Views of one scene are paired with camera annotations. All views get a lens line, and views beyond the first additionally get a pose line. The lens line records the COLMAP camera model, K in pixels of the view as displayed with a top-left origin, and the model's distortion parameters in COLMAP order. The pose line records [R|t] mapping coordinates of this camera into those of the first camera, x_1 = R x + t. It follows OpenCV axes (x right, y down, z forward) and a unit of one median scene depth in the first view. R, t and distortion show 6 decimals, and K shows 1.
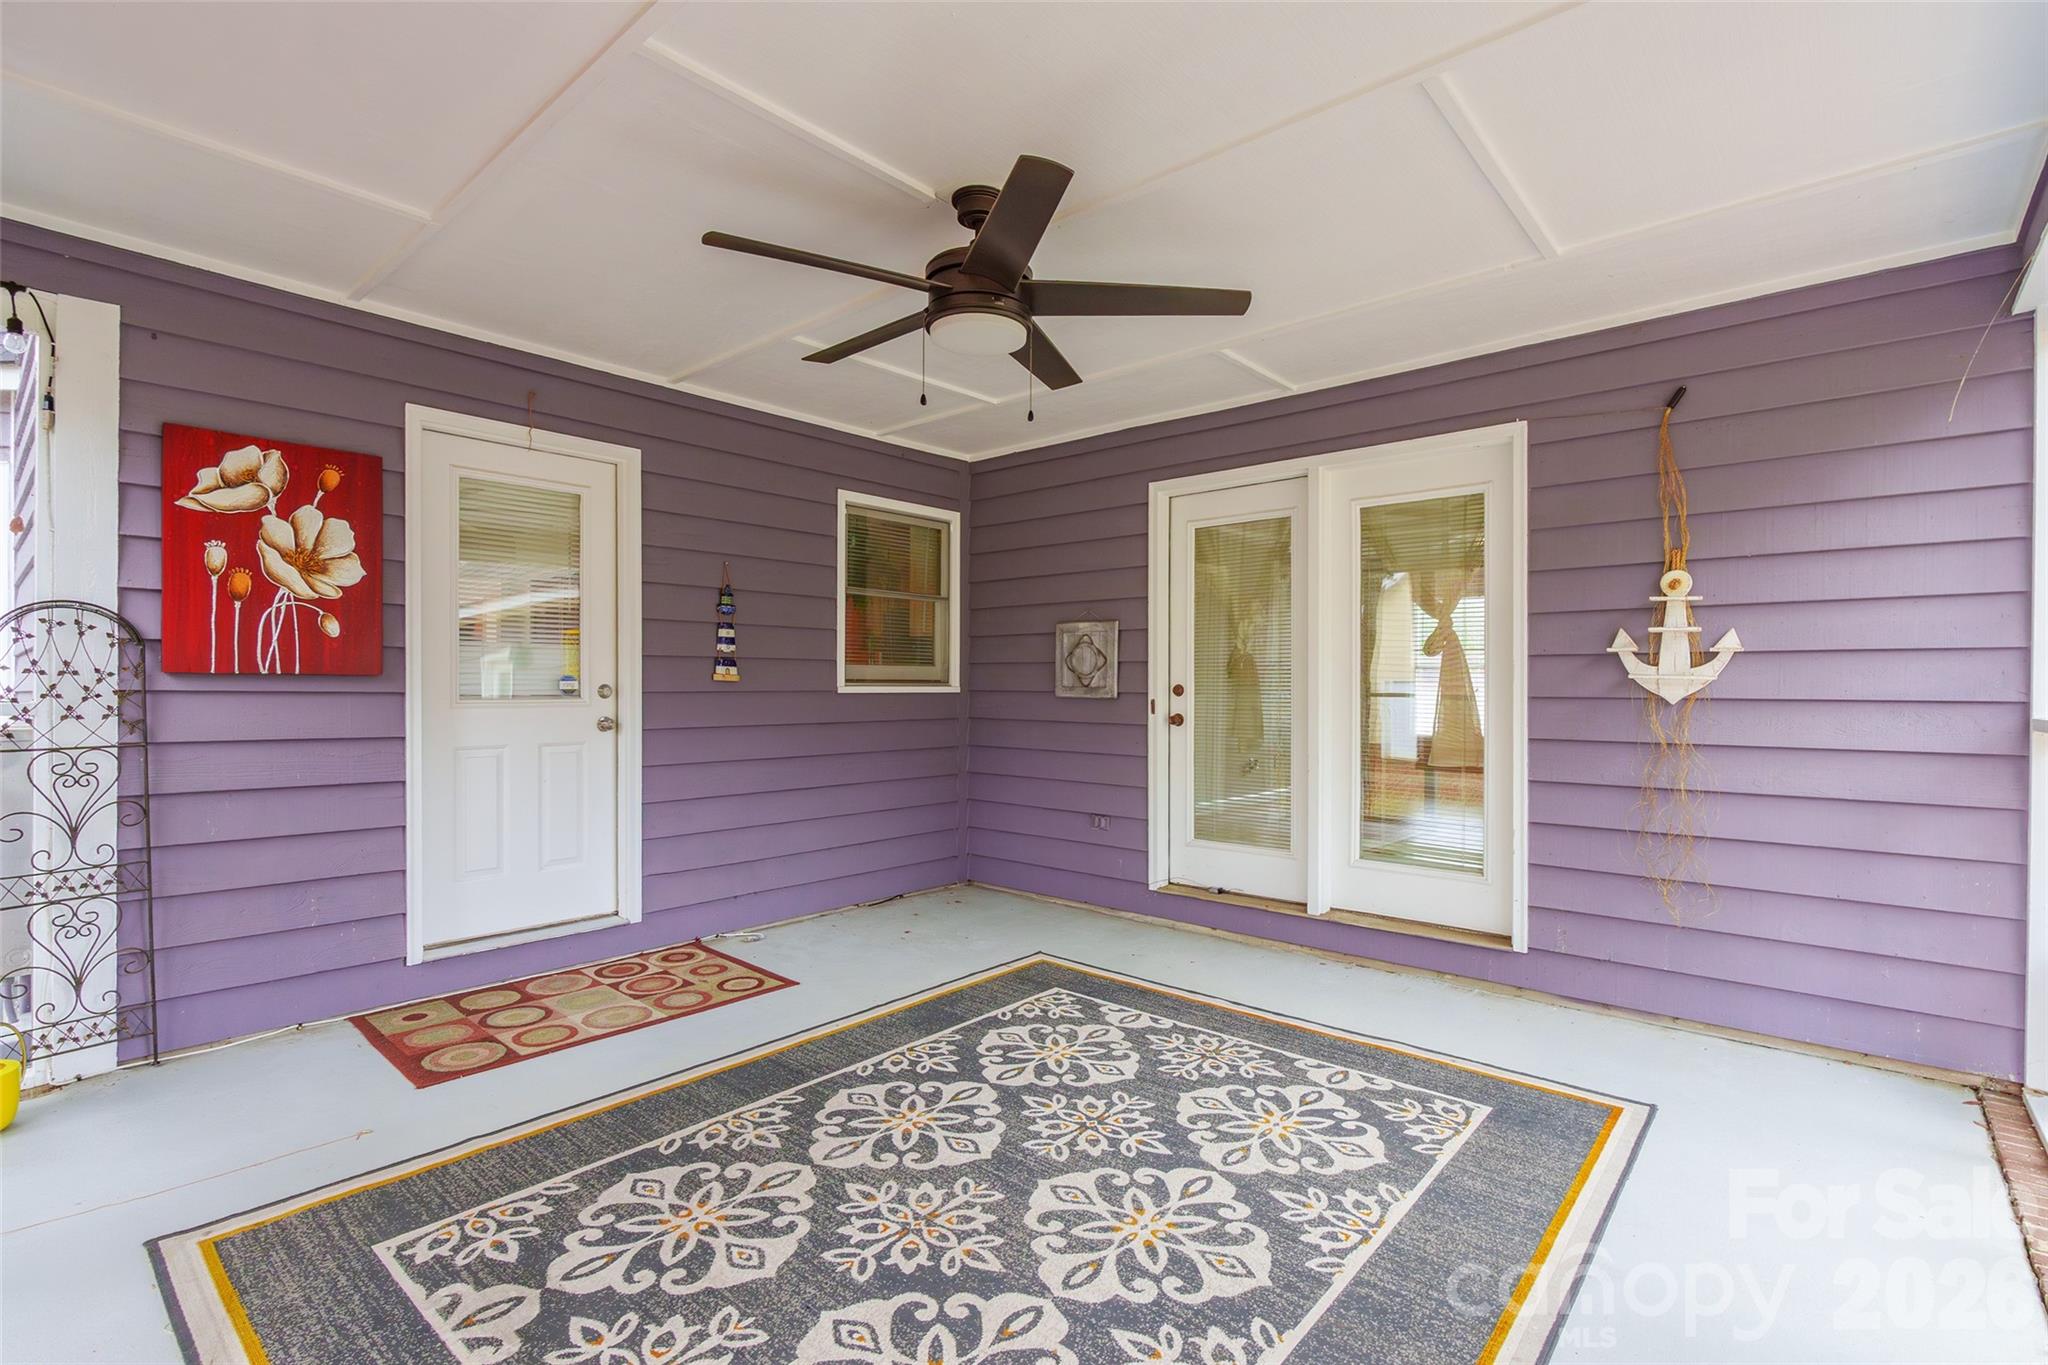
lens RADIAL K [[966.8, 0, 1035.0], [0, 966.8, 697.0], [0, 0, 1]] dist [-0.013699, 0.003651]
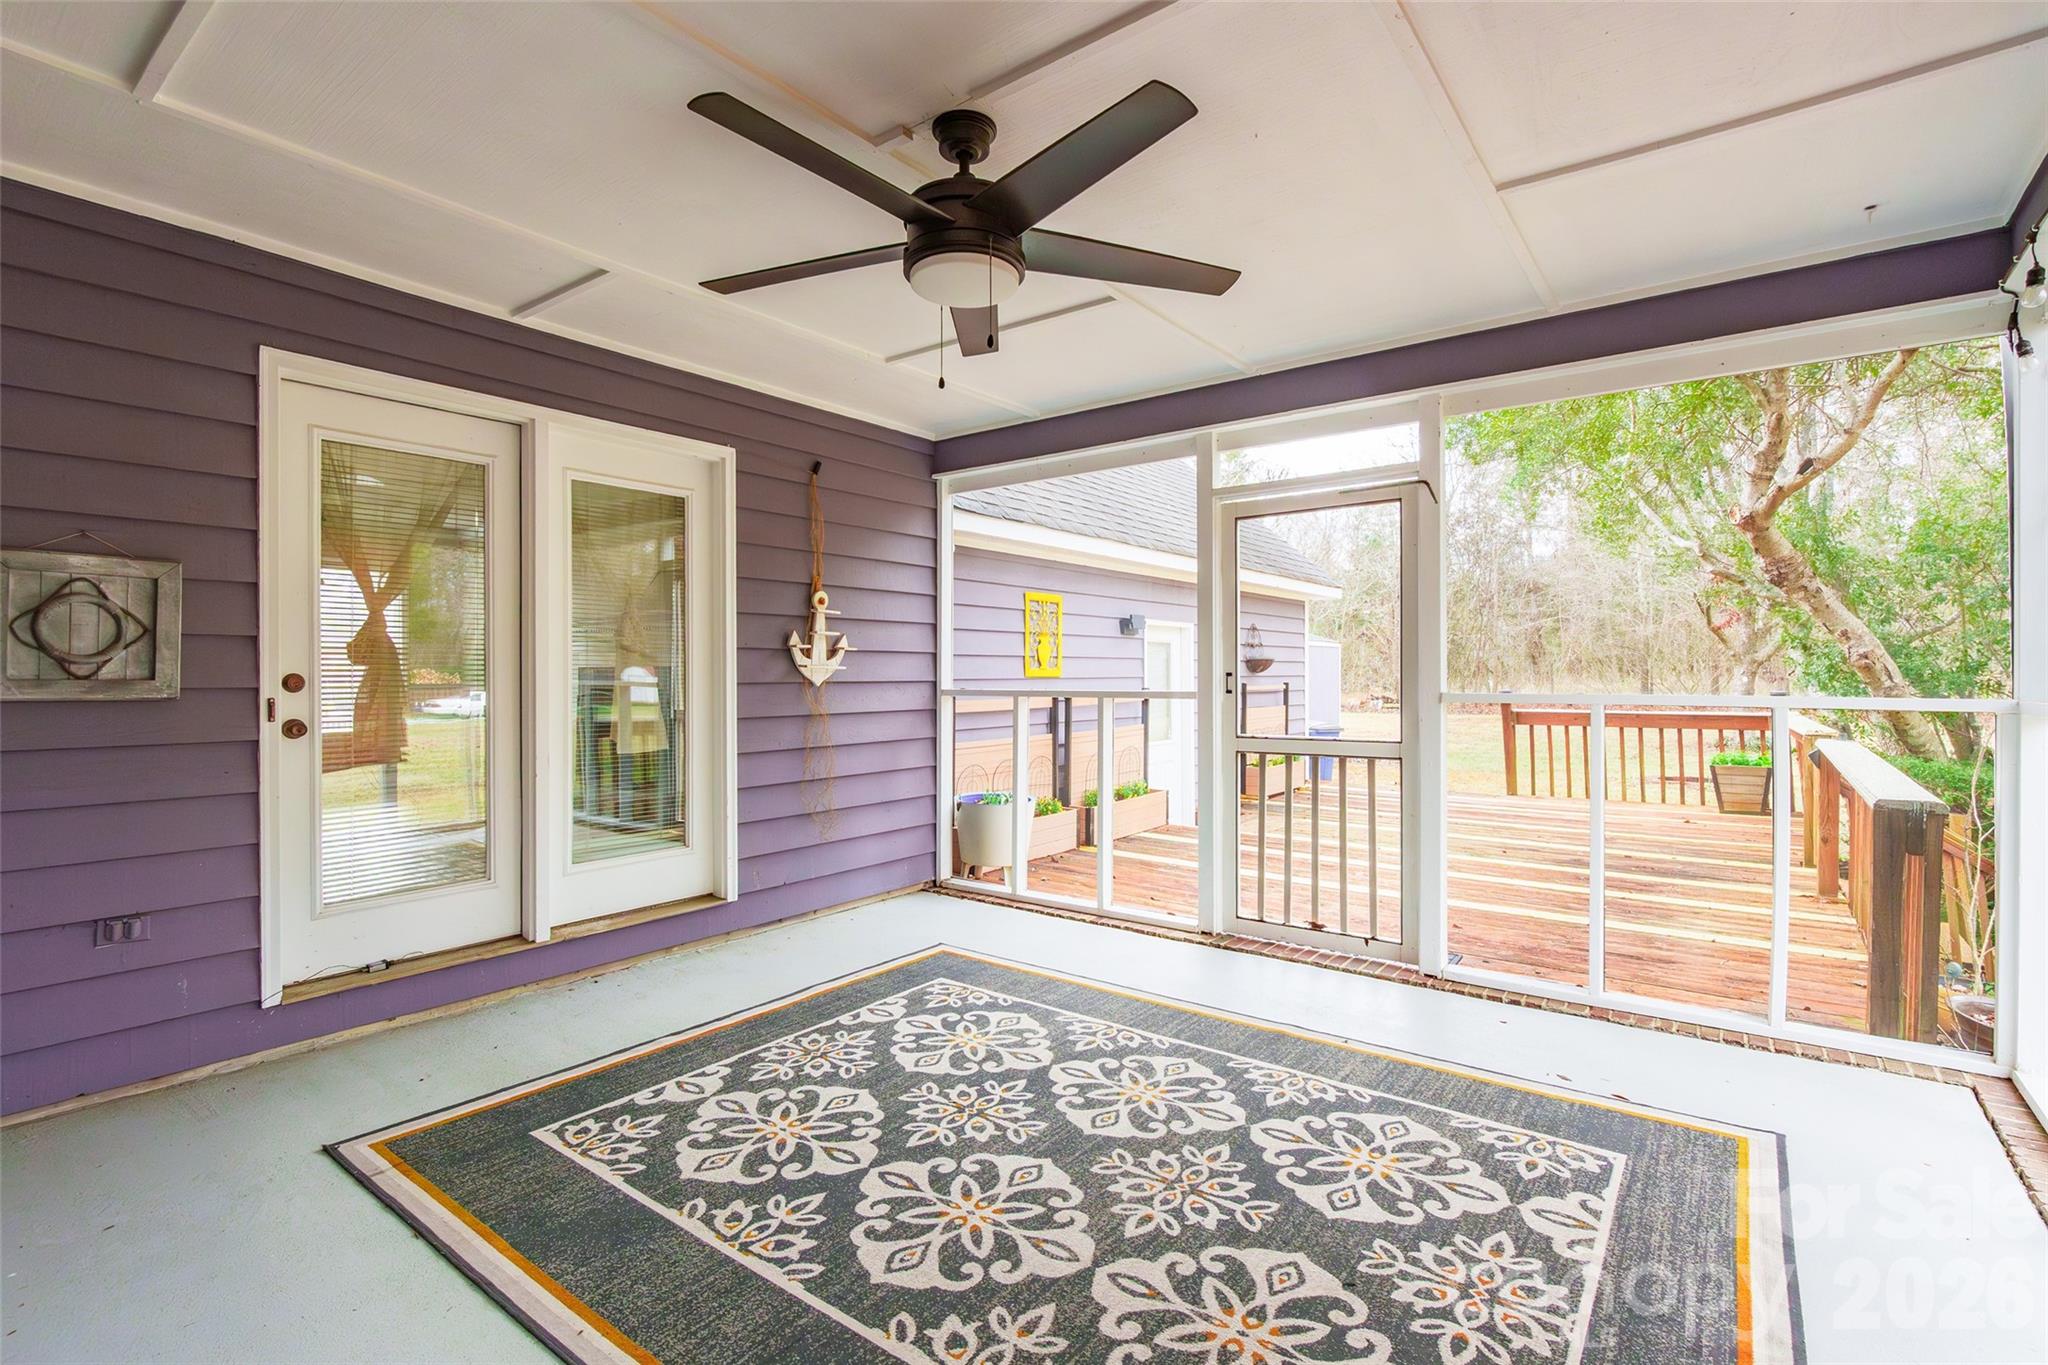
lens RADIAL K [[966.8, 0, 1012.0], [0, 966.8, 670.3], [0, 0, 1]] dist [-0.013699, 0.003651]
pose [[-0.077234, -0.002184, 0.997011, -0.855547], [0.011859, 0.999925, 0.003109, -0.018543], [-0.996942, 0.012064, -0.077203, 0.929309]]
